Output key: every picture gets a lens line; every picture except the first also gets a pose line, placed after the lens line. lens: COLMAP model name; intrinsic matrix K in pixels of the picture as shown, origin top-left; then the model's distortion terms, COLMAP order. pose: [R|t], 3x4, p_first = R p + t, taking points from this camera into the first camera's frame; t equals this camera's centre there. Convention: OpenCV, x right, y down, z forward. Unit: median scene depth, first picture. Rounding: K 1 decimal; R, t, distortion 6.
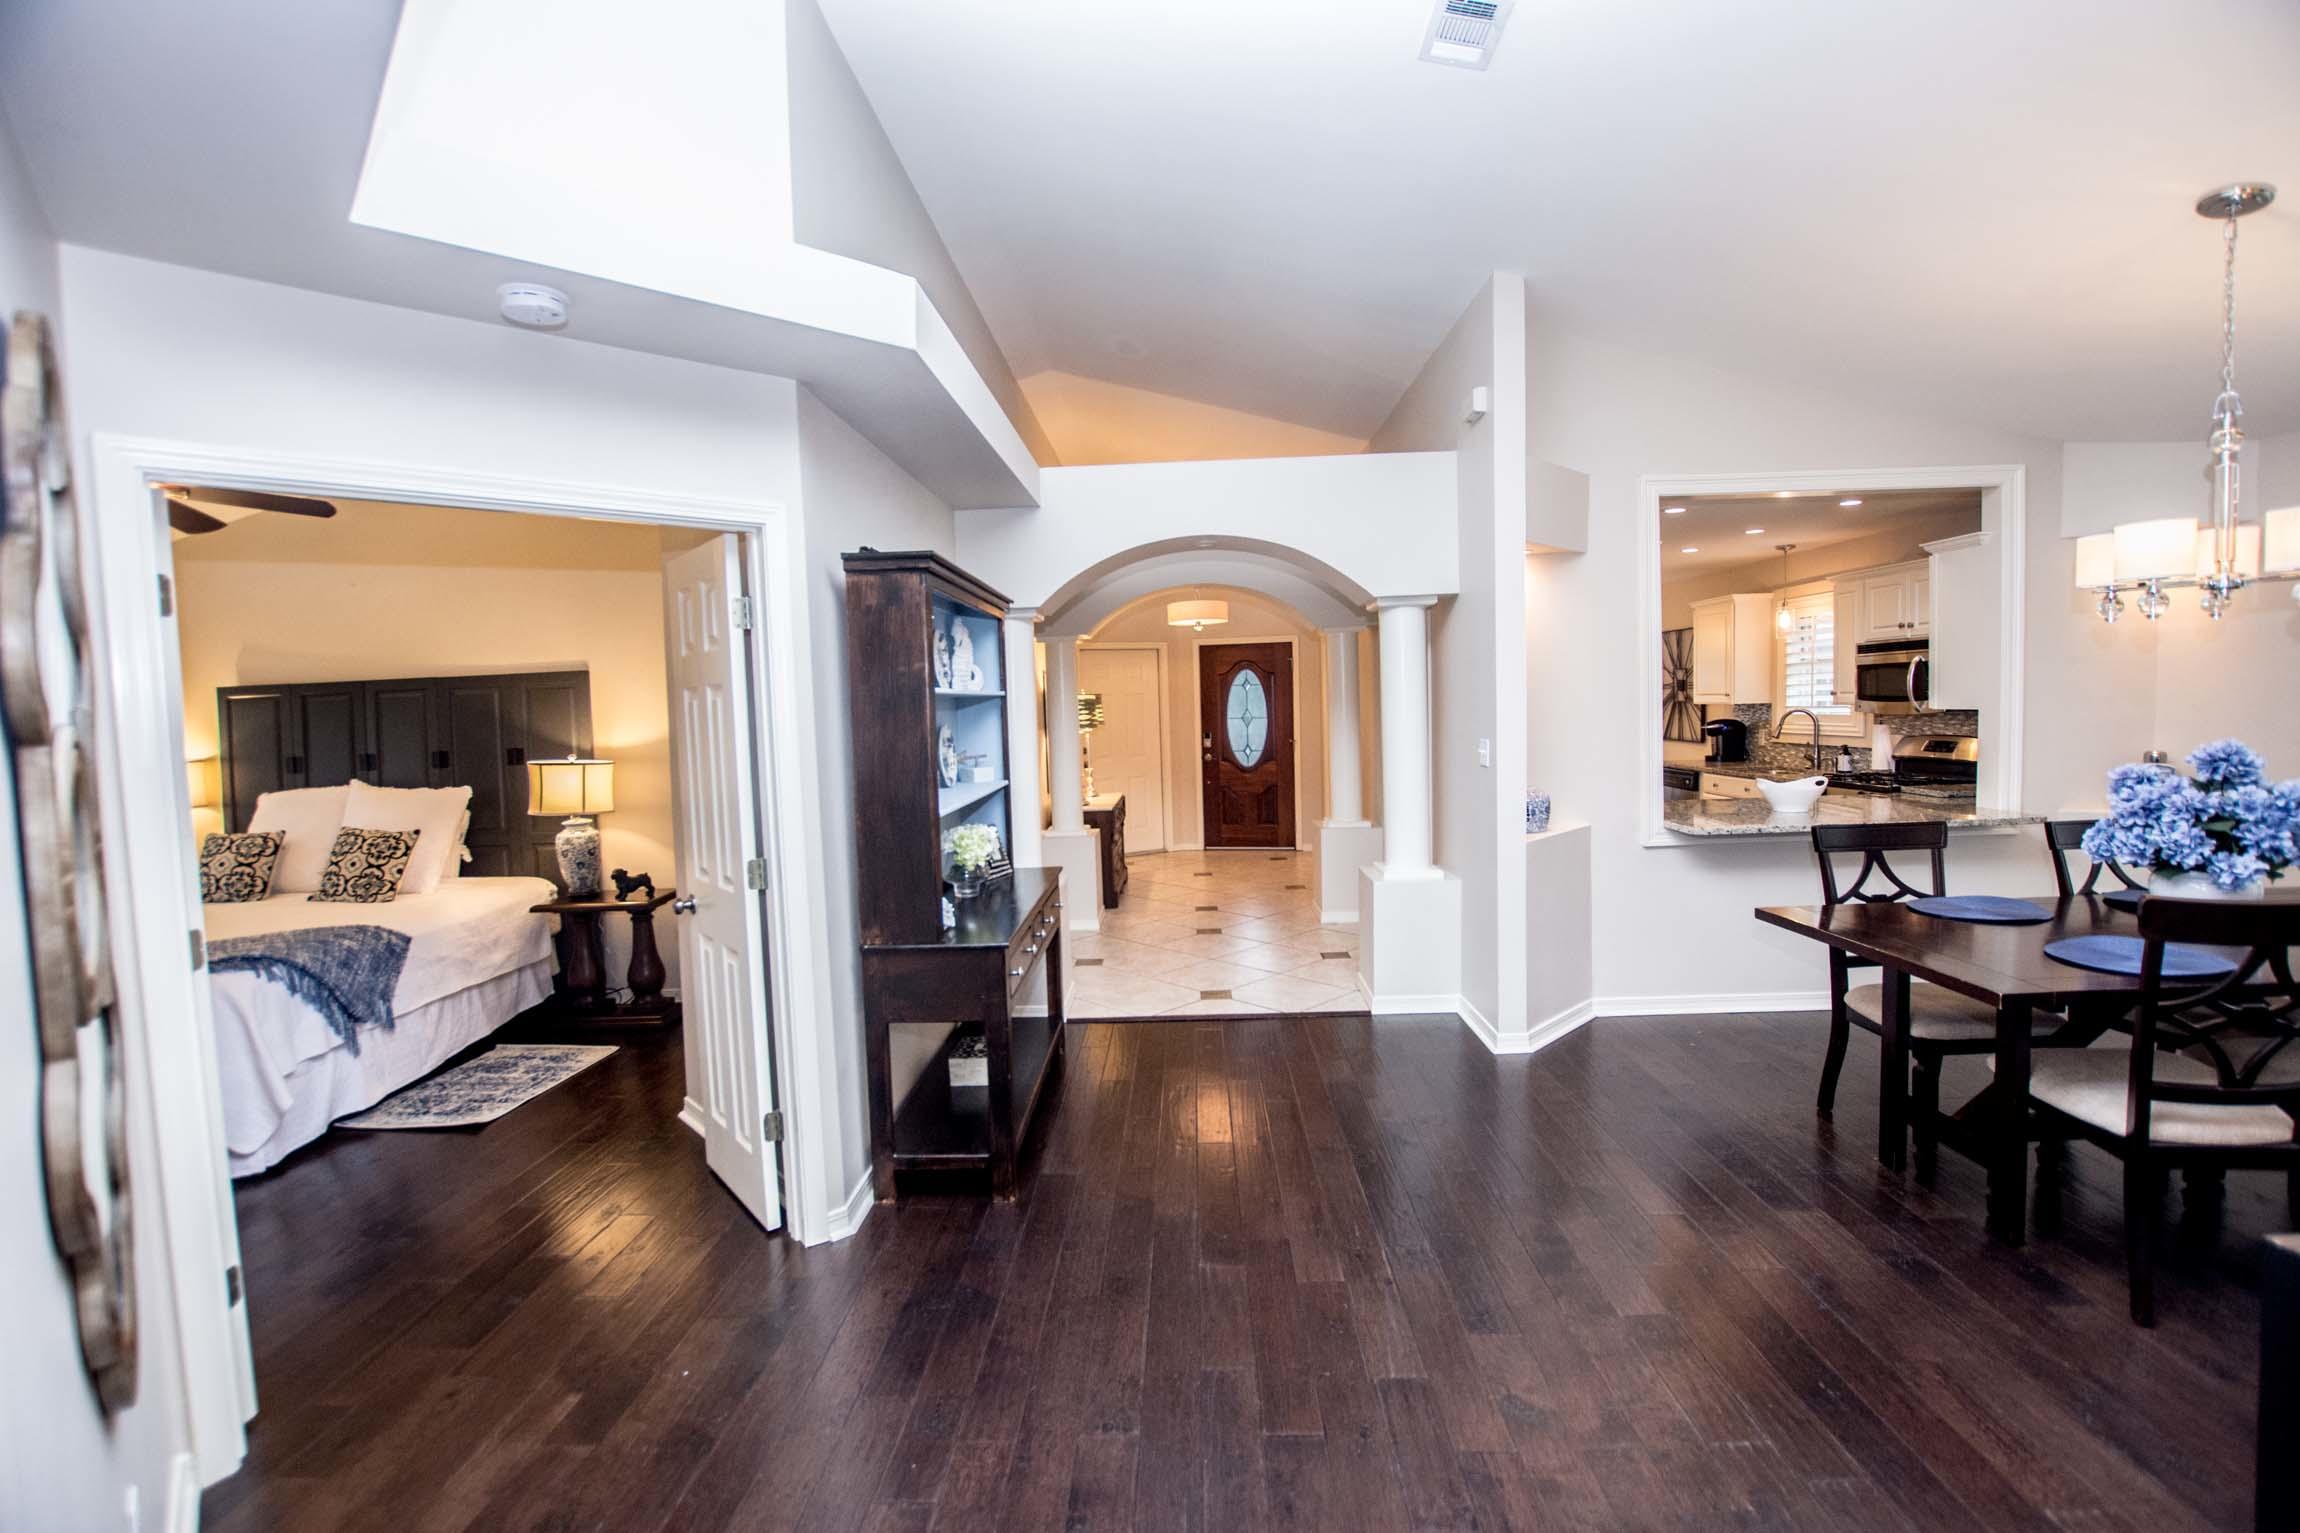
lens RADIAL K [[1018.2, 0, 1157.6], [0, 1018.2, 764.5], [0, 0, 1]] dist [-0.028850, -0.000059]
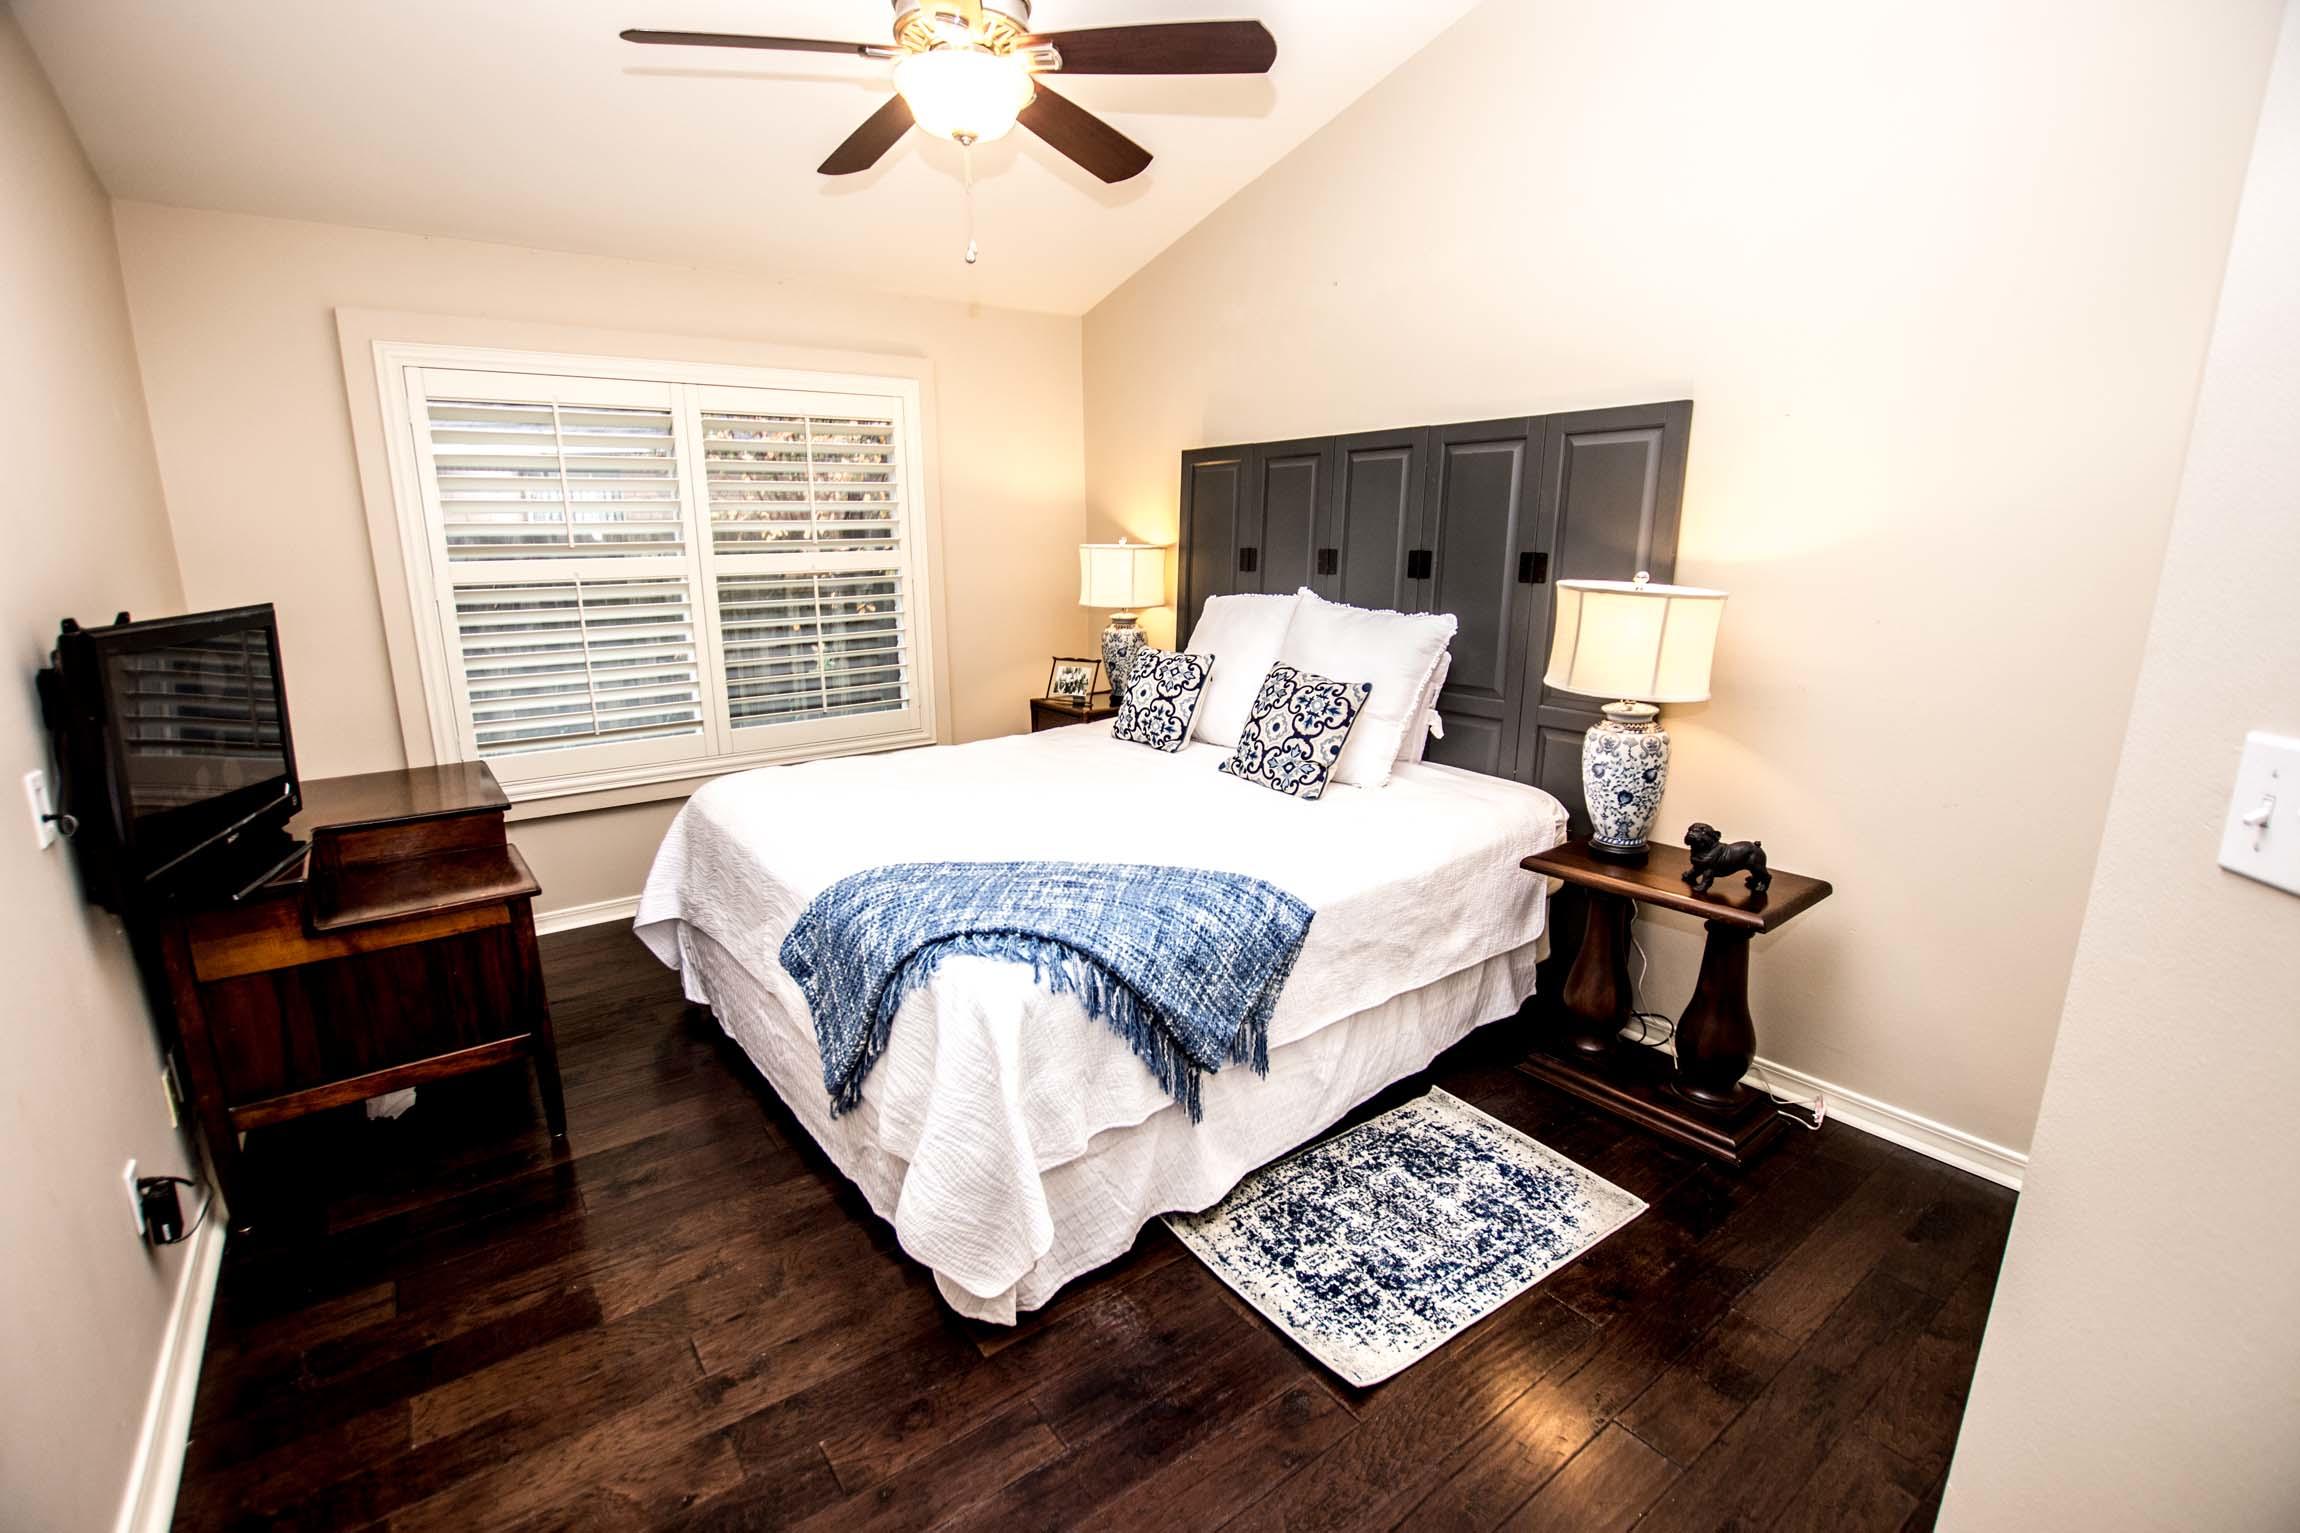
lens RADIAL K [[1018.2, 0, 1157.6], [0, 1018.2, 764.5], [0, 0, 1]] dist [-0.028850, -0.000059]
pose [[0.625036, 0.207618, -0.752479, -0.362184], [-0.064888, 0.974463, 0.214968, -0.009866], [0.777894, -0.085536, 0.622547, 0.536817]]
